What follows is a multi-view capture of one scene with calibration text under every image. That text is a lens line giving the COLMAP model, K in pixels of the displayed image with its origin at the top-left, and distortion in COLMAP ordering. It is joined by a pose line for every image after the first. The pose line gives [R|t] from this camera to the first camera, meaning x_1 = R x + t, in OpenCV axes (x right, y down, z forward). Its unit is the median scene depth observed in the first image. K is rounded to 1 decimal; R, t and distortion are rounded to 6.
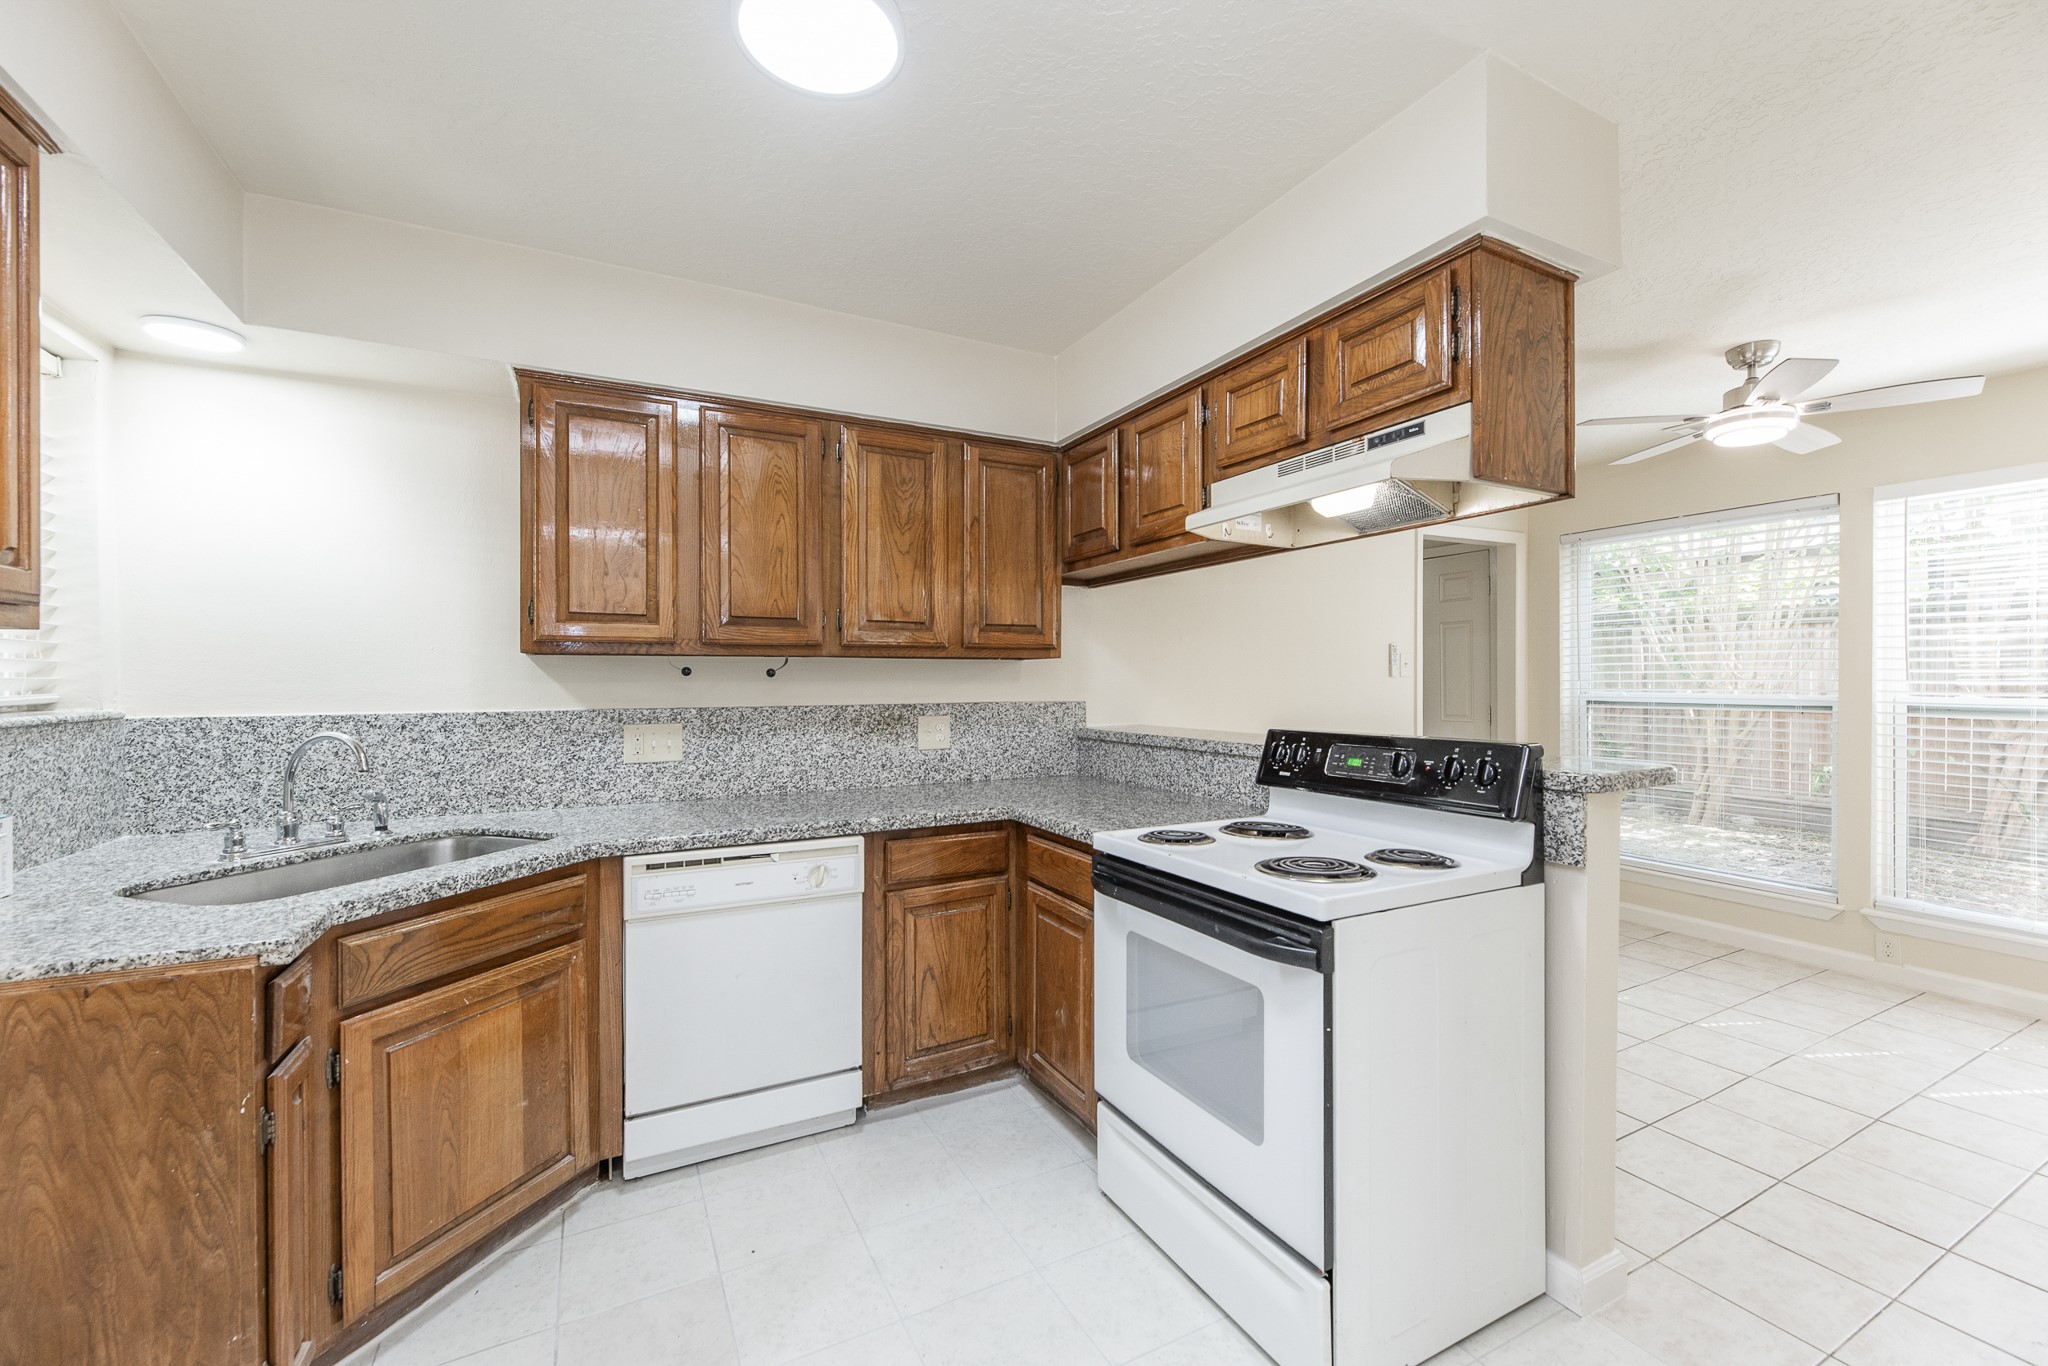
lens RADIAL K [[827.8, 0, 1020.4], [0, 827.8, 683.0], [0, 0, 1]] dist [-0.002845, 0.000335]
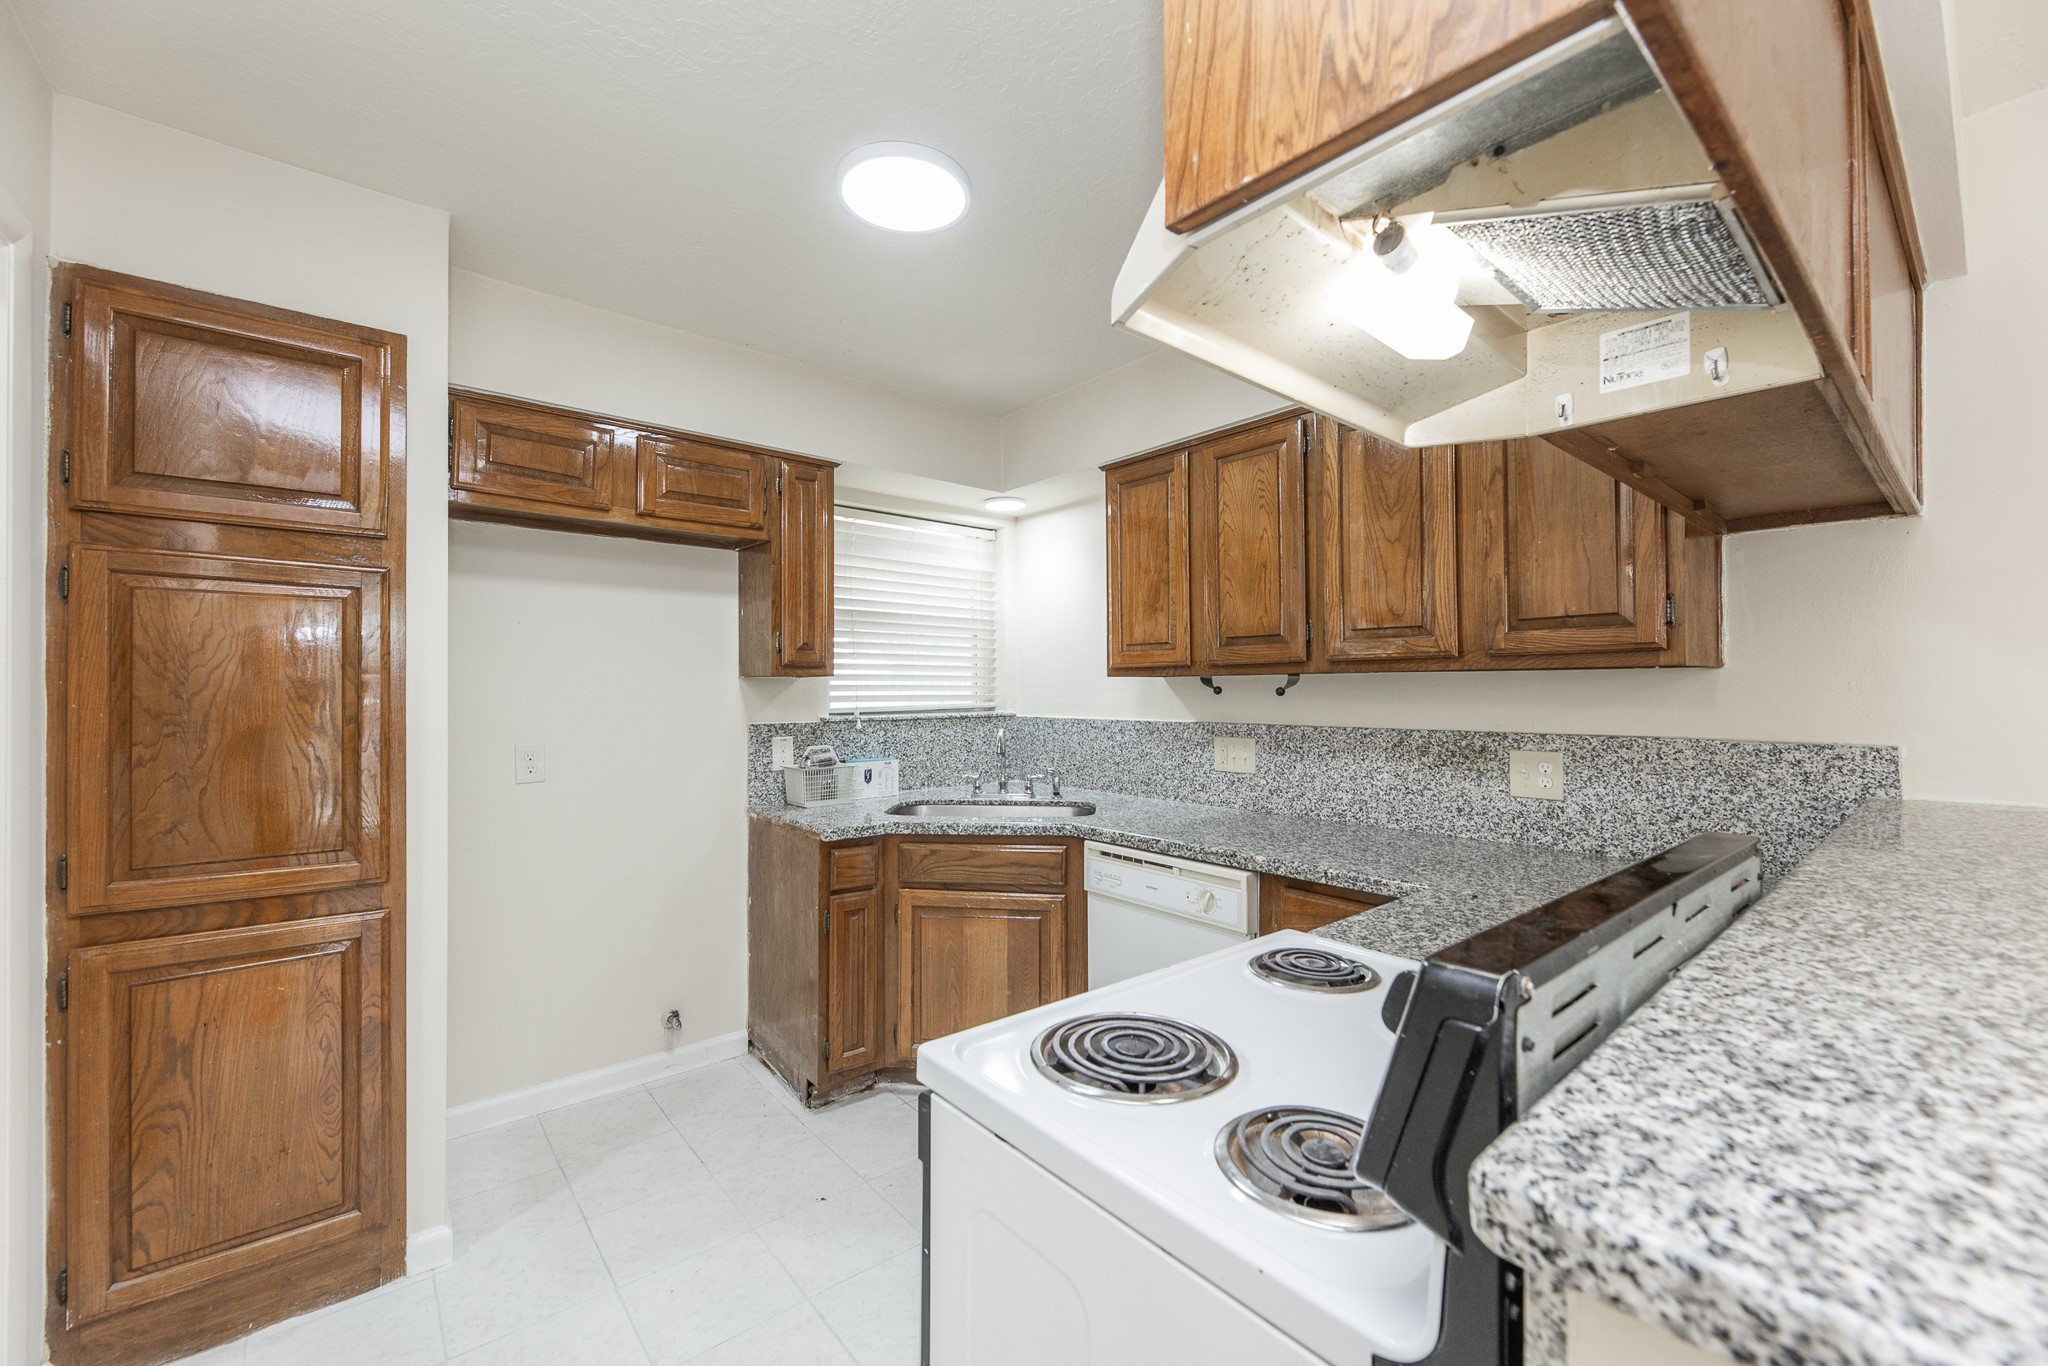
lens RADIAL K [[827.8, 0, 1043.7], [0, 827.8, 679.8], [0, 0, 1]] dist [-0.002845, 0.000335]
pose [[0.227752, -0.008933, -0.973678, 0.591981], [-0.001481, 0.999954, -0.009520, -0.016490], [0.973718, 0.003610, 0.227729, 0.525856]]
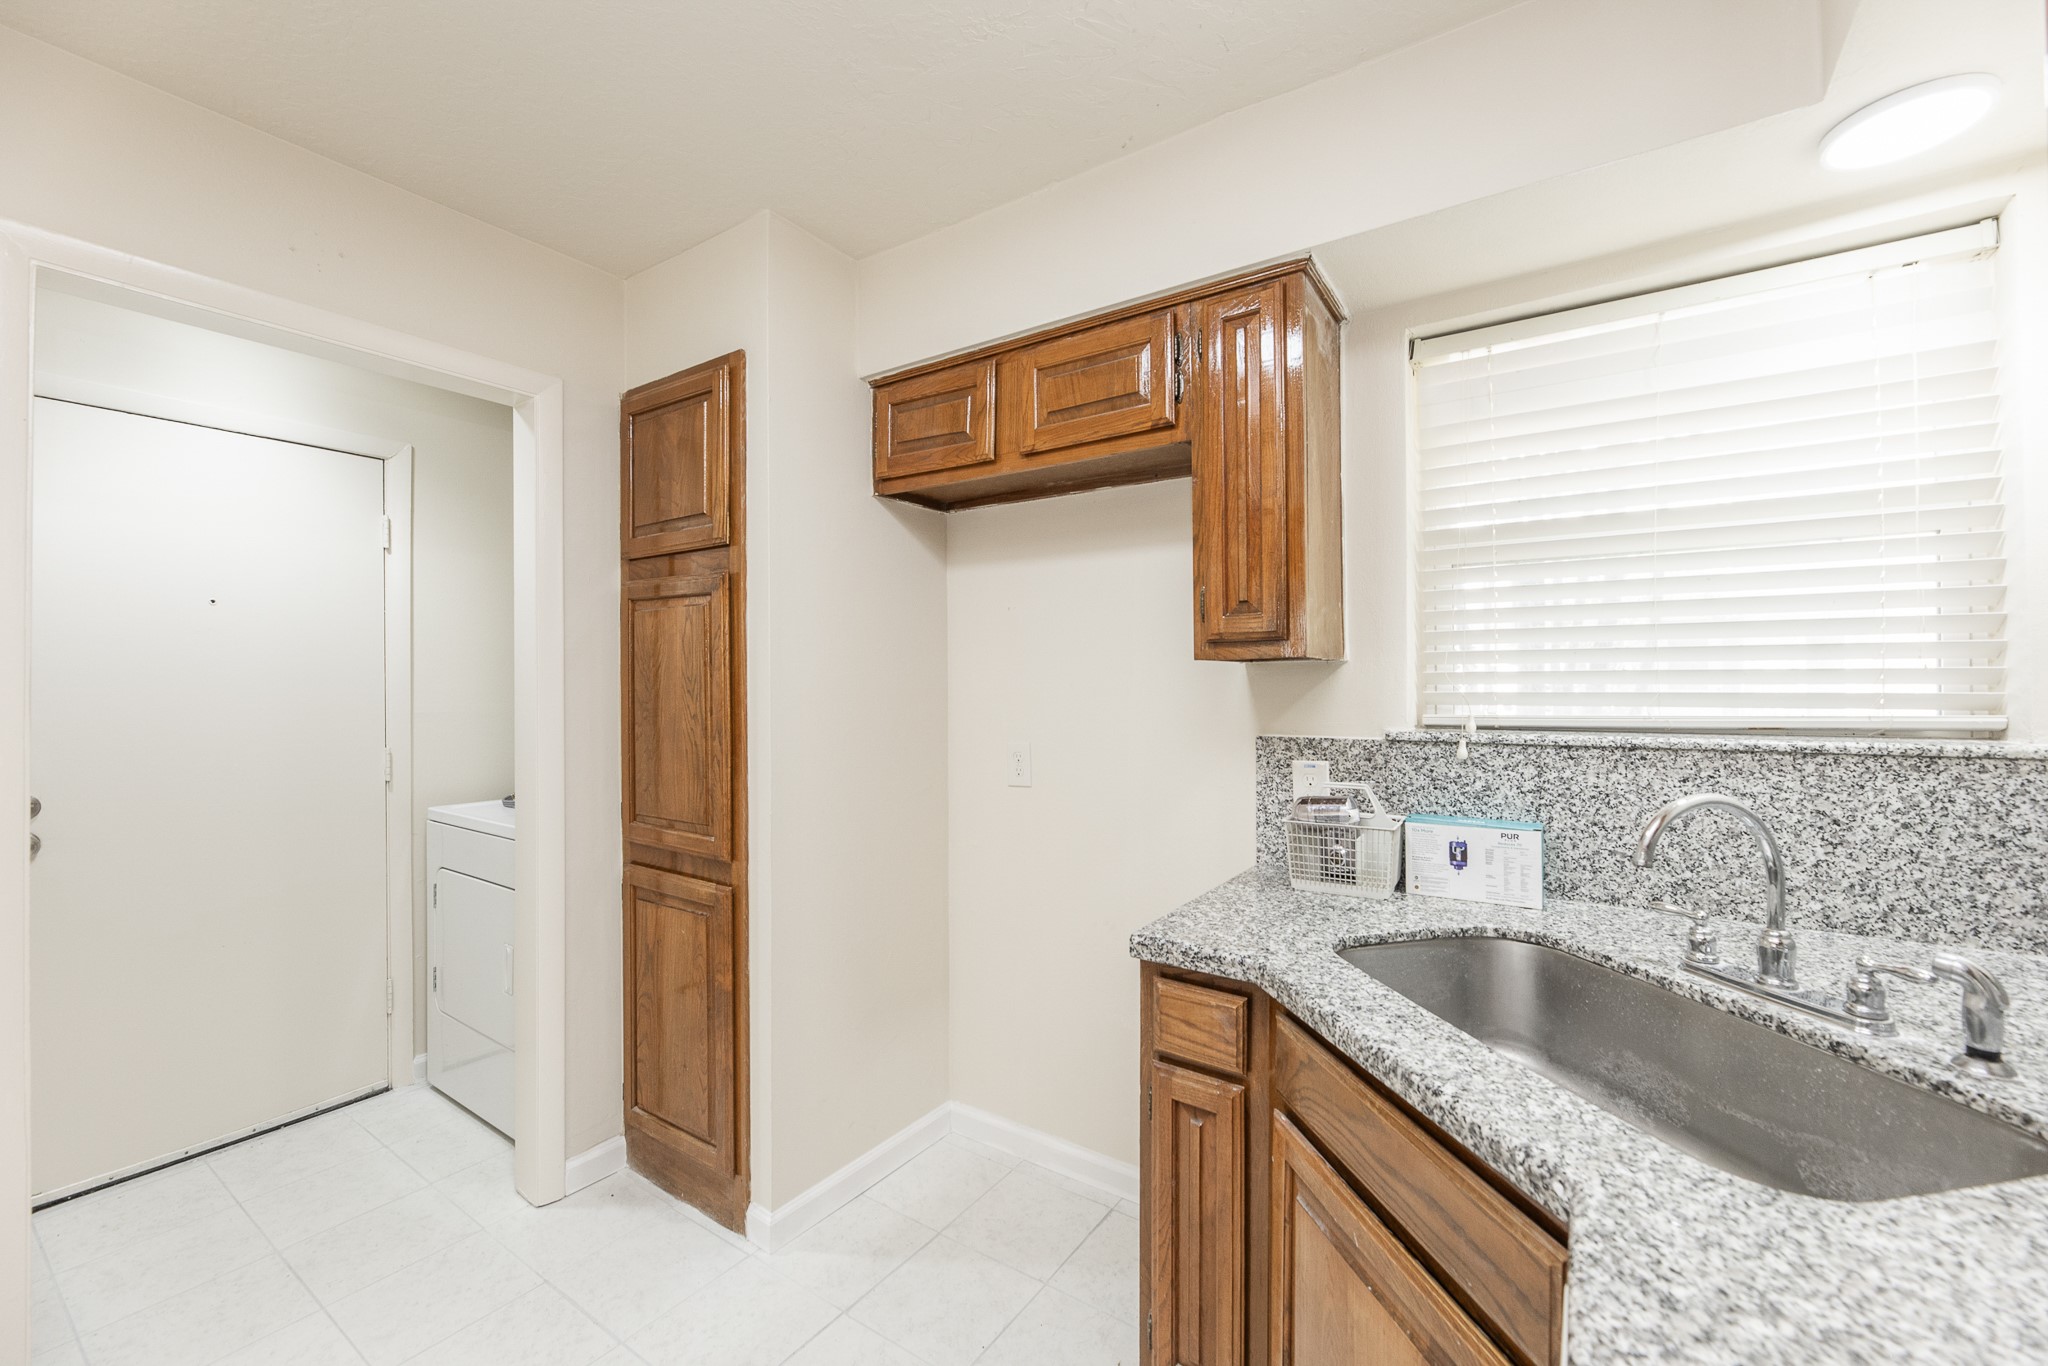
lens RADIAL K [[827.8, 0, 1032.3], [0, 827.8, 679.1], [0, 0, 1]] dist [-0.002845, 0.000335]
pose [[-0.879263, 0.002581, -0.476329, -0.122400], [0.004711, 0.999984, -0.003277, -0.014096], [0.476313, -0.005125, -0.879261, 0.955028]]
